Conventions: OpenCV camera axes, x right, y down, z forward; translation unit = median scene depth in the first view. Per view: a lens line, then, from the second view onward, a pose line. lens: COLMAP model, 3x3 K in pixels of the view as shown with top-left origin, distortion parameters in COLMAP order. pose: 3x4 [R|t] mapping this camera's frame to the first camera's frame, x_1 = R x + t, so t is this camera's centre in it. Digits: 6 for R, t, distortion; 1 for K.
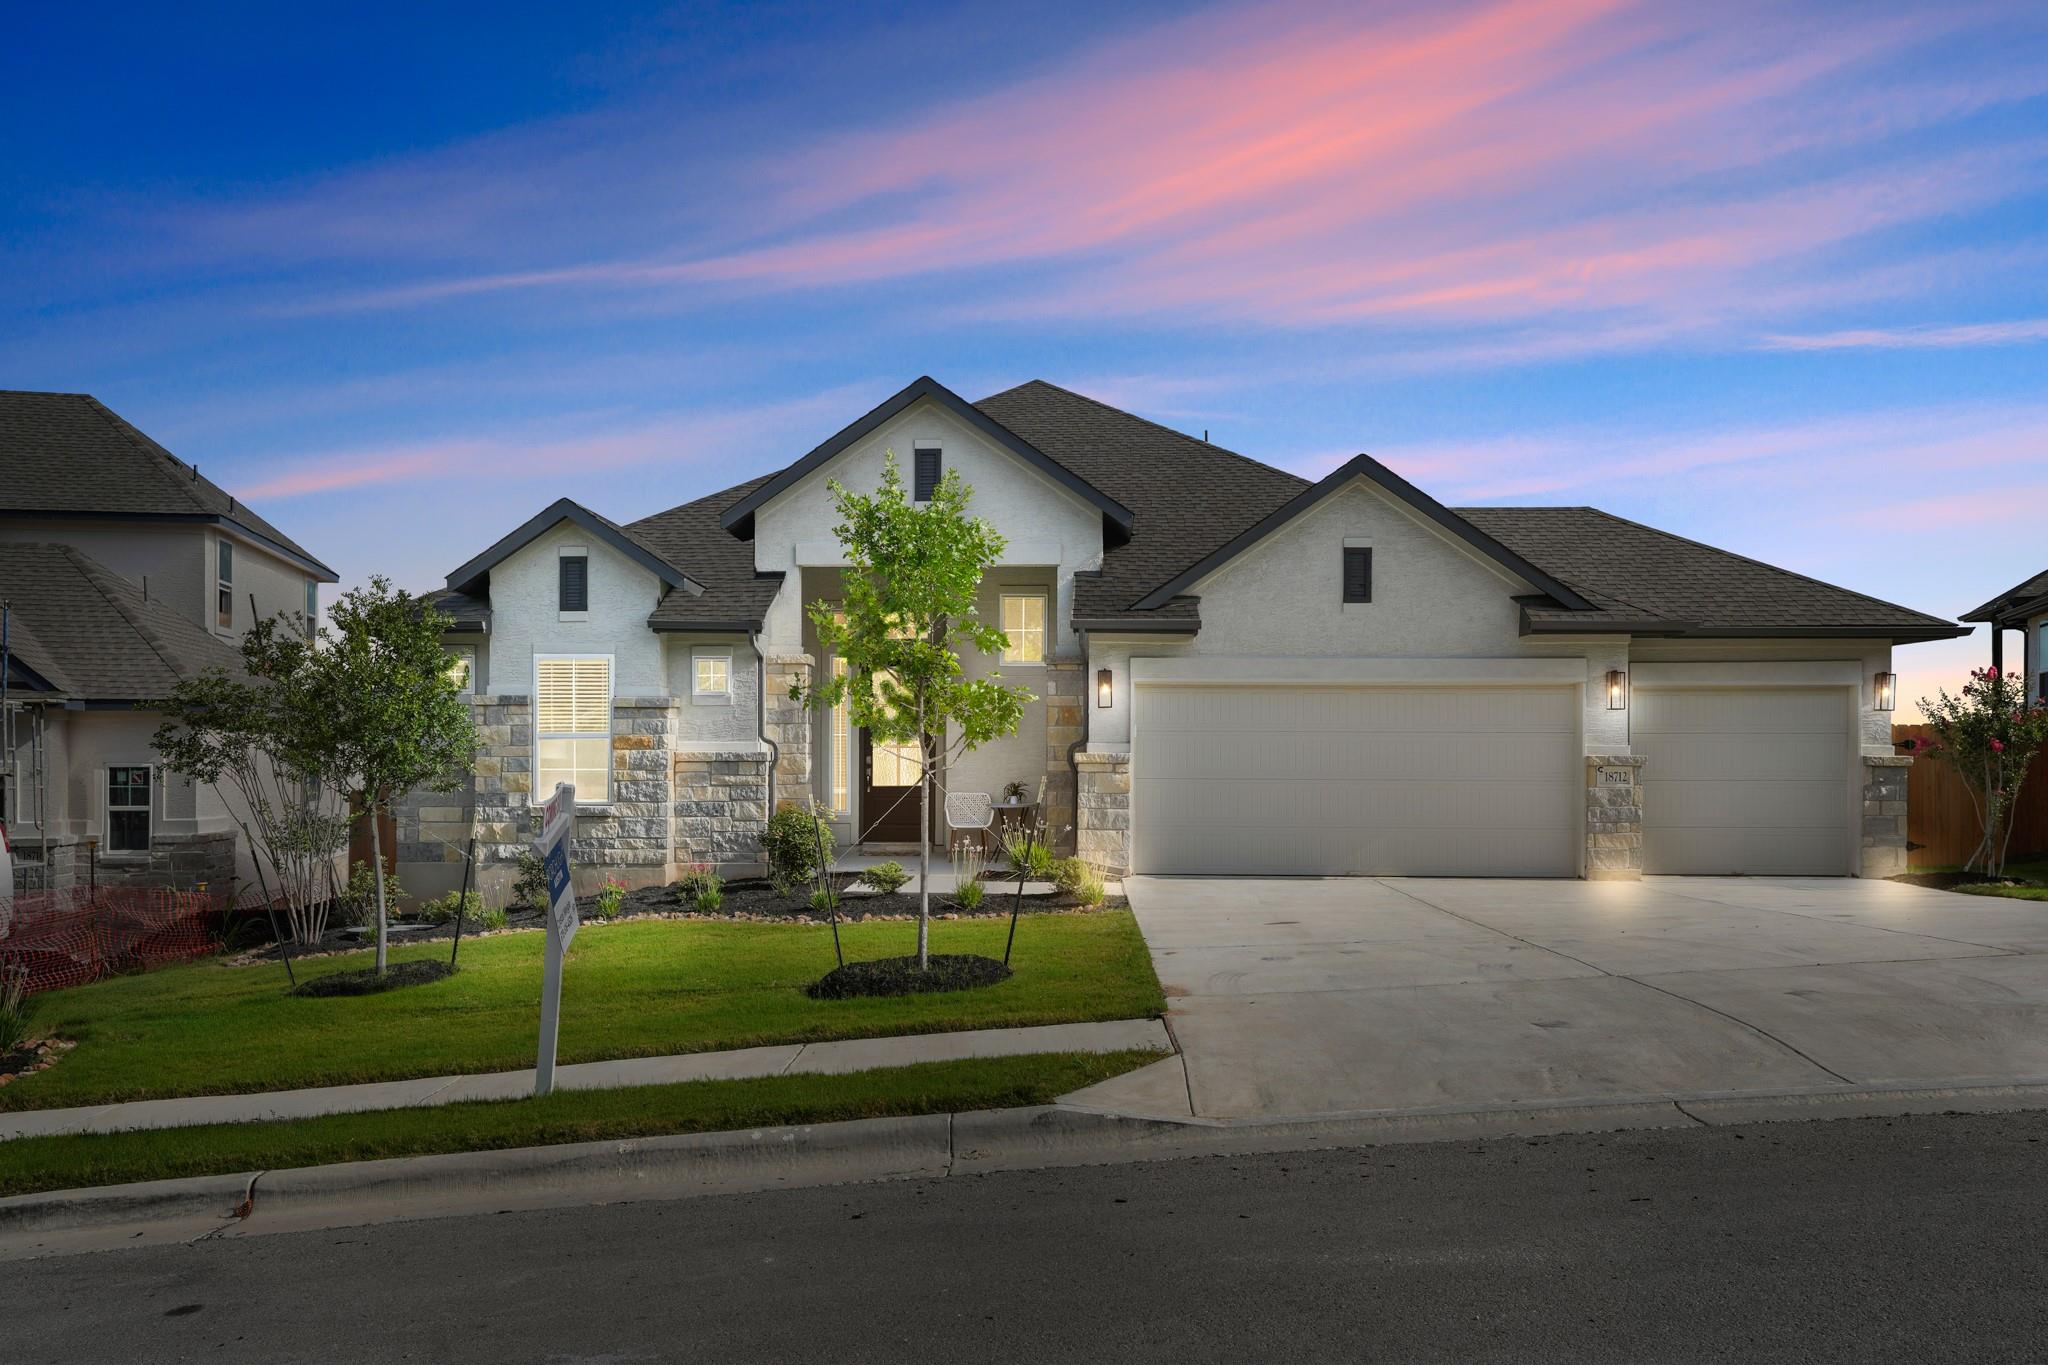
lens RADIAL K [[2121.0, 0, 1030.0], [0, 2121.0, 695.6], [0, 0, 1]] dist [0.044050, -0.022231]
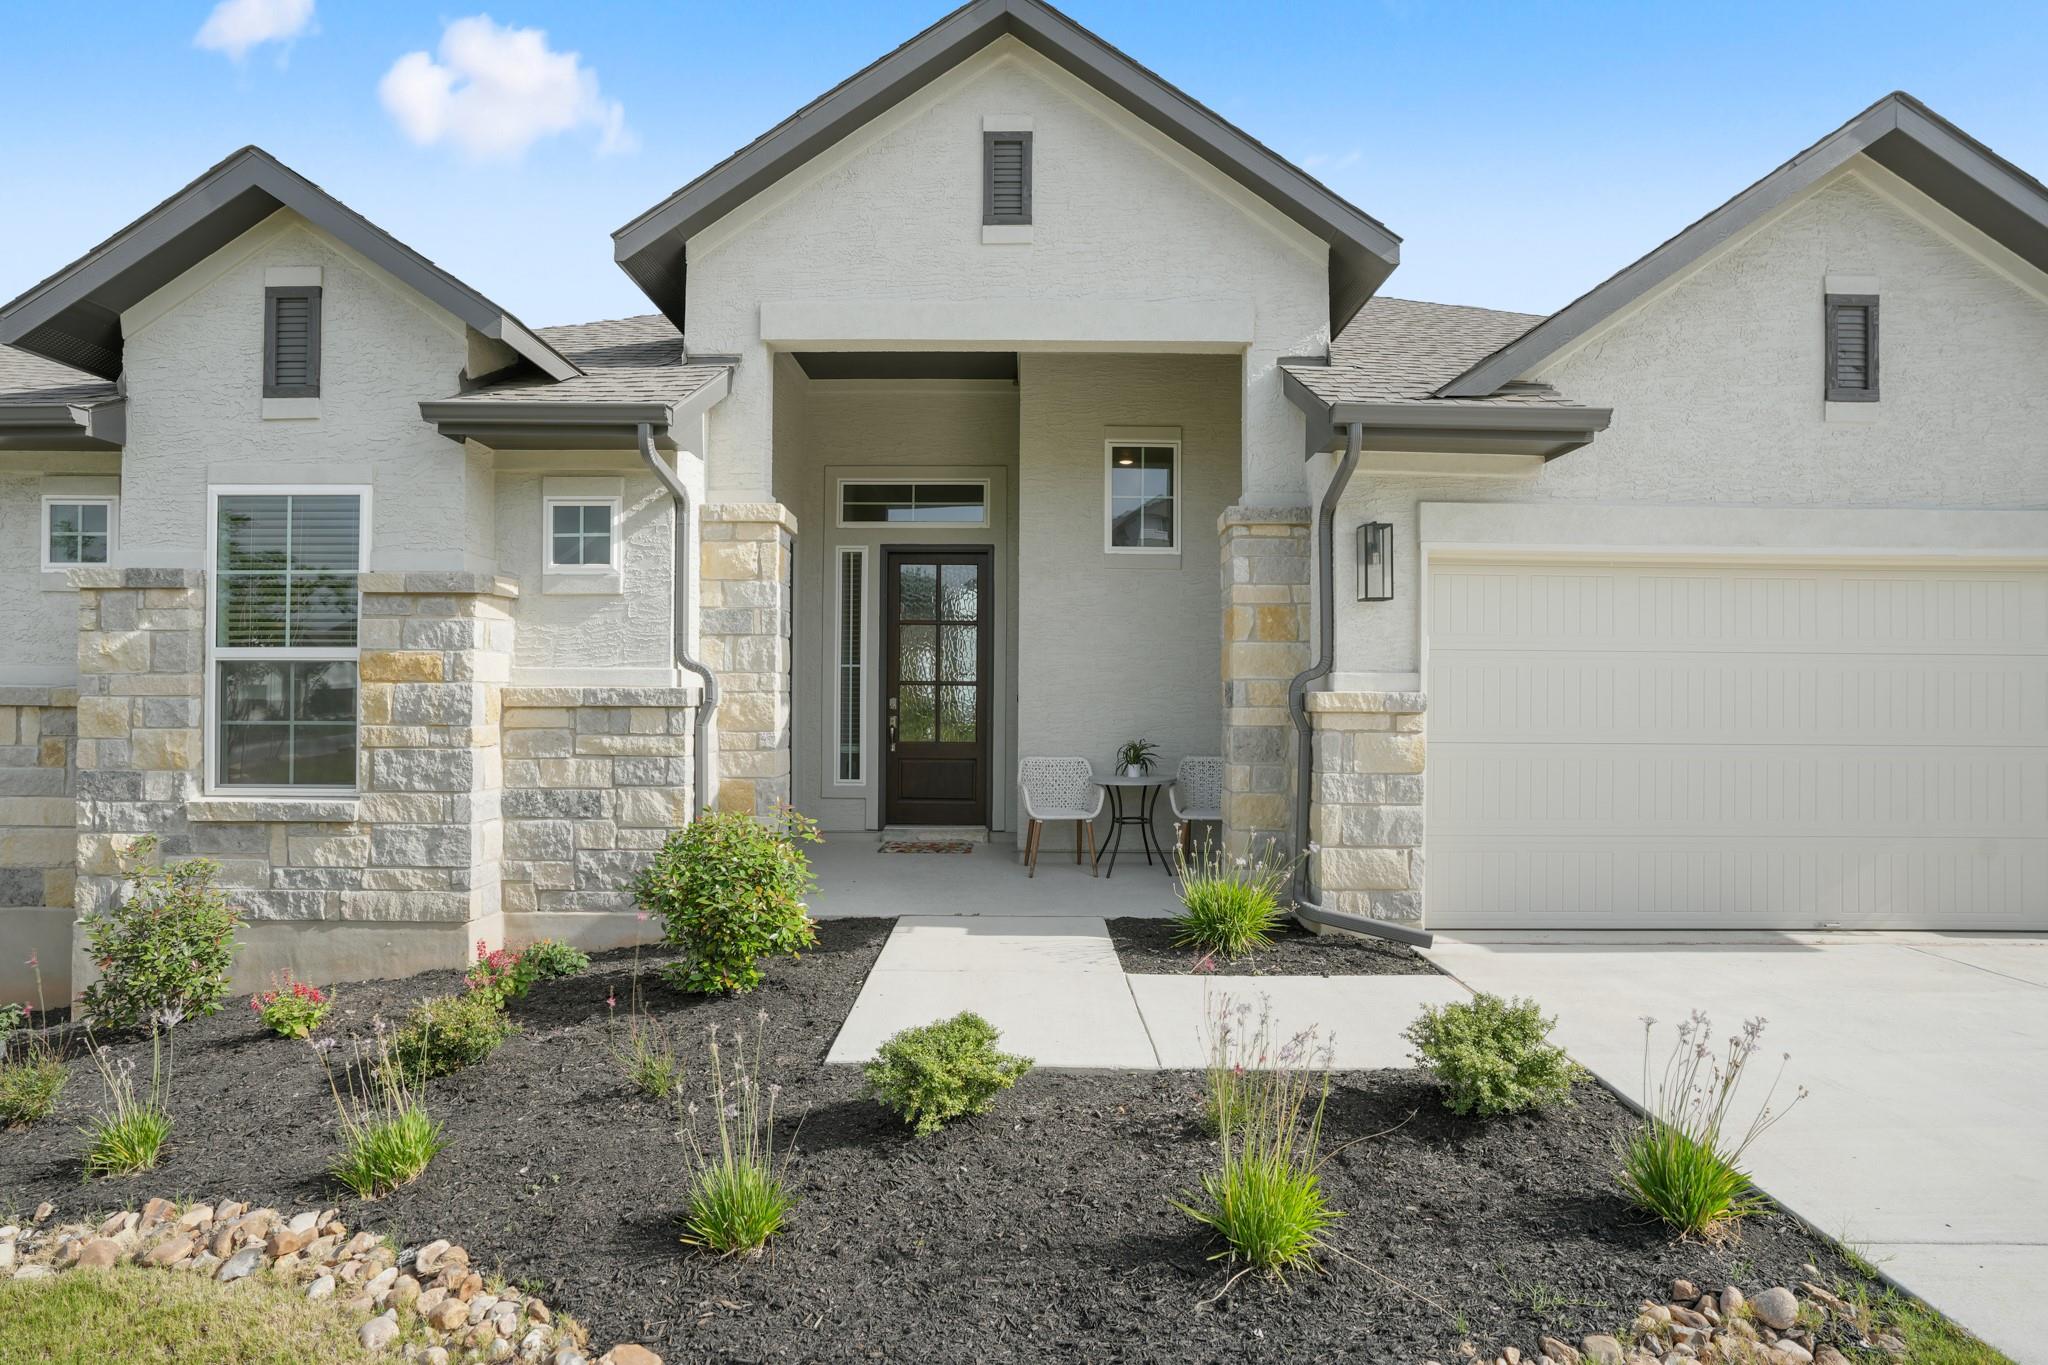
lens RADIAL K [[1088.7, 0, 1026.2], [0, 1088.7, 675.1], [0, 0, 1]] dist [-0.031978, 0.005967]
pose [[0.998801, 0.003407, 0.048830, -0.058455], [-0.003701, 0.999976, 0.005936, 0.021892], [-0.048808, -0.006110, 0.998789, 0.751424]]
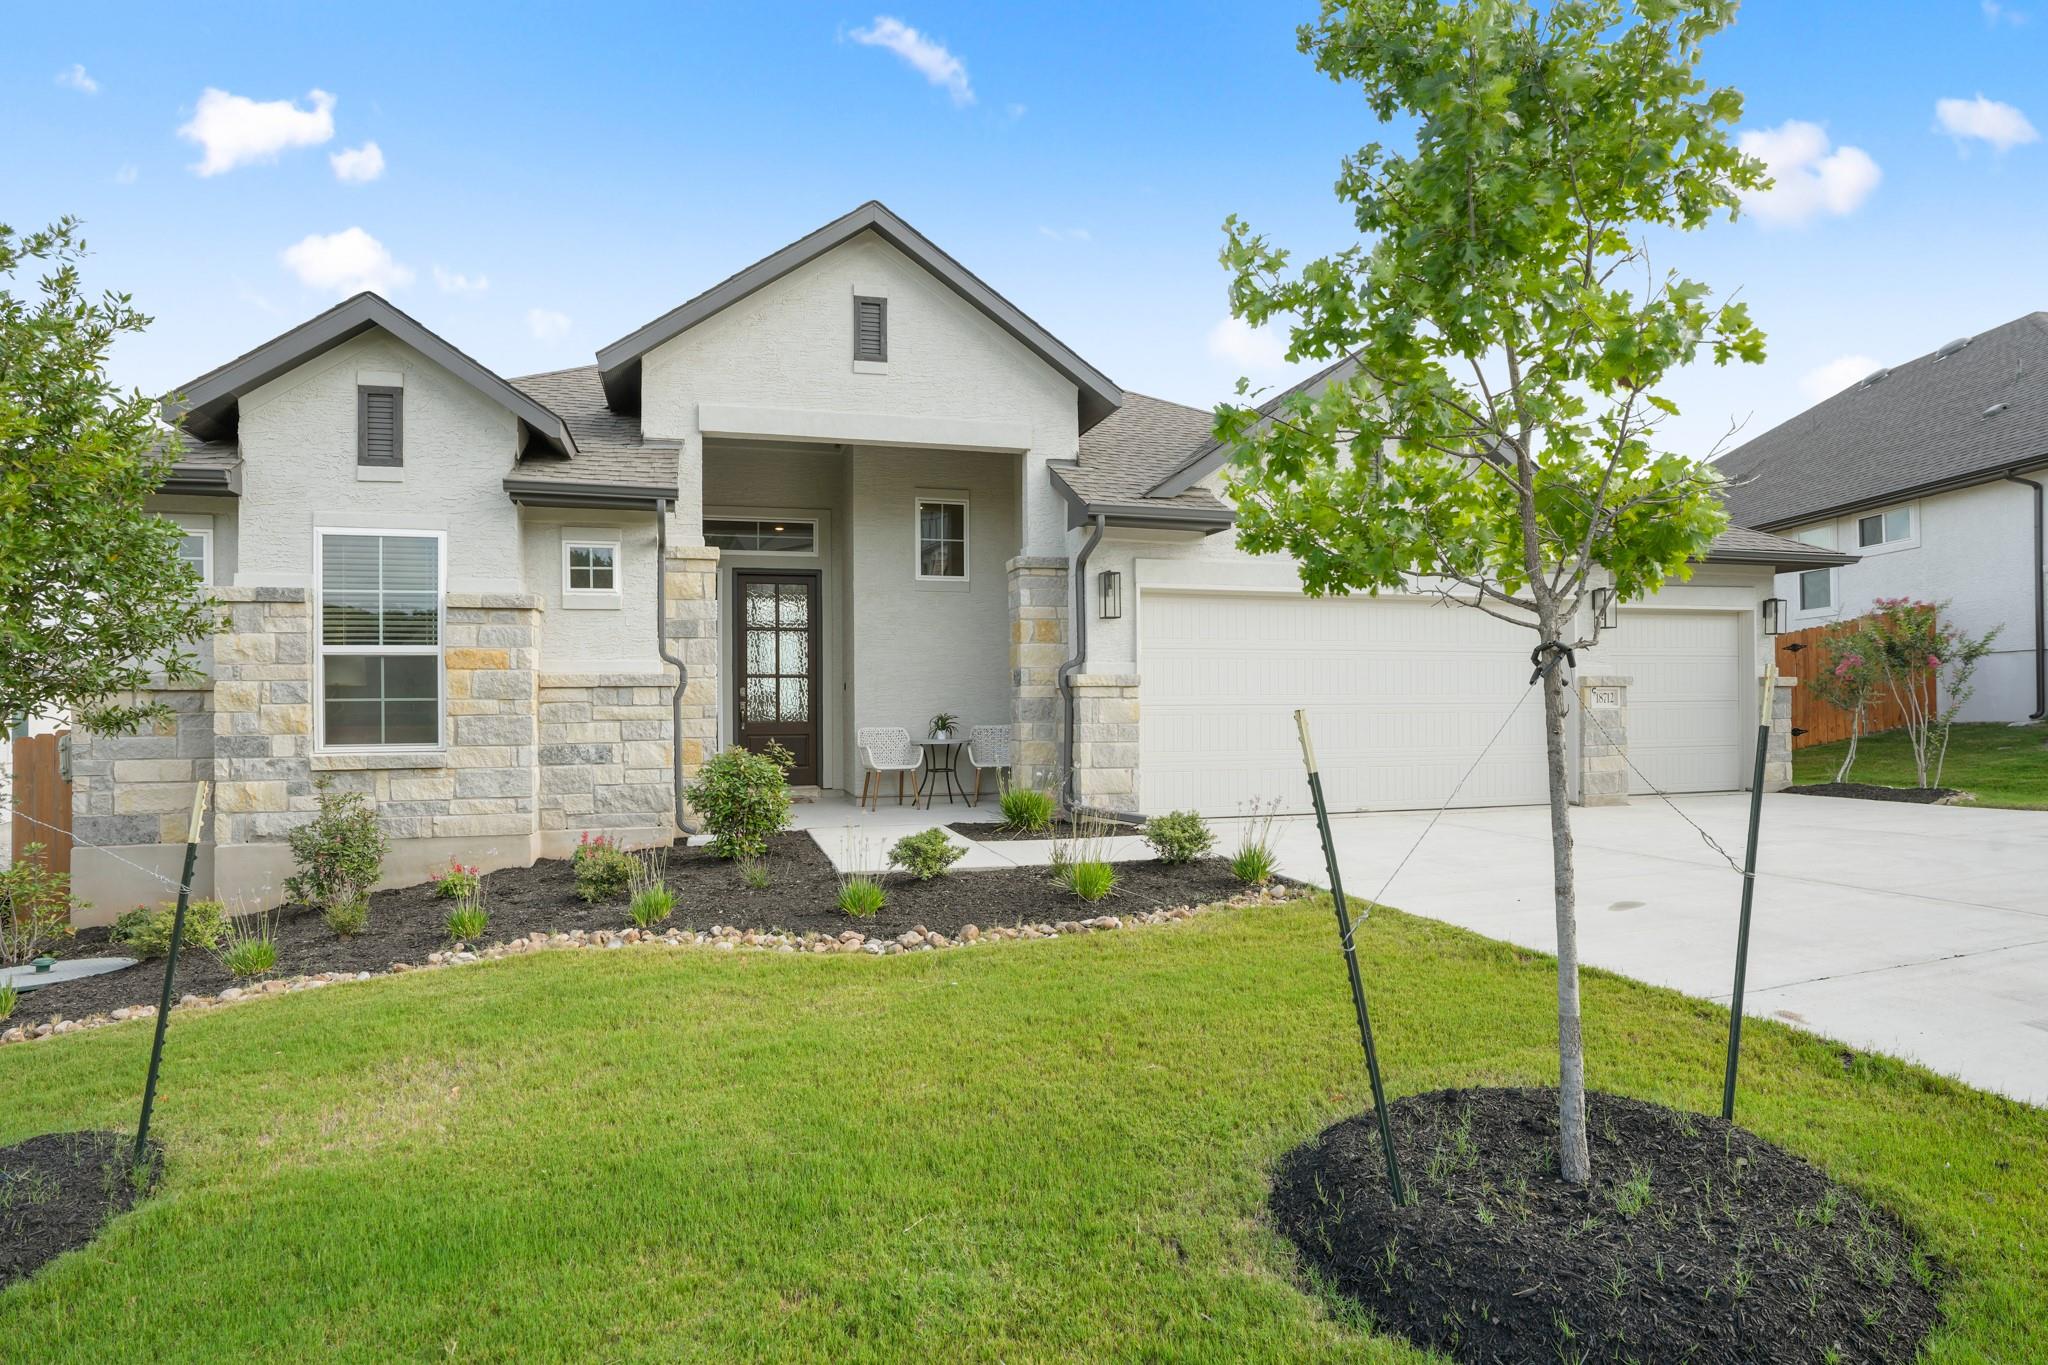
lens RADIAL K [[1200.9, 0, 1037.8], [0, 1200.9, 682.0], [0, 0, 1]] dist [-0.028834, 0.010866]
pose [[0.941722, -0.003707, 0.336372, -0.146236], [0.002870, 0.999991, 0.002983, 0.028807], [-0.336380, -0.001844, 0.941725, 0.575664]]
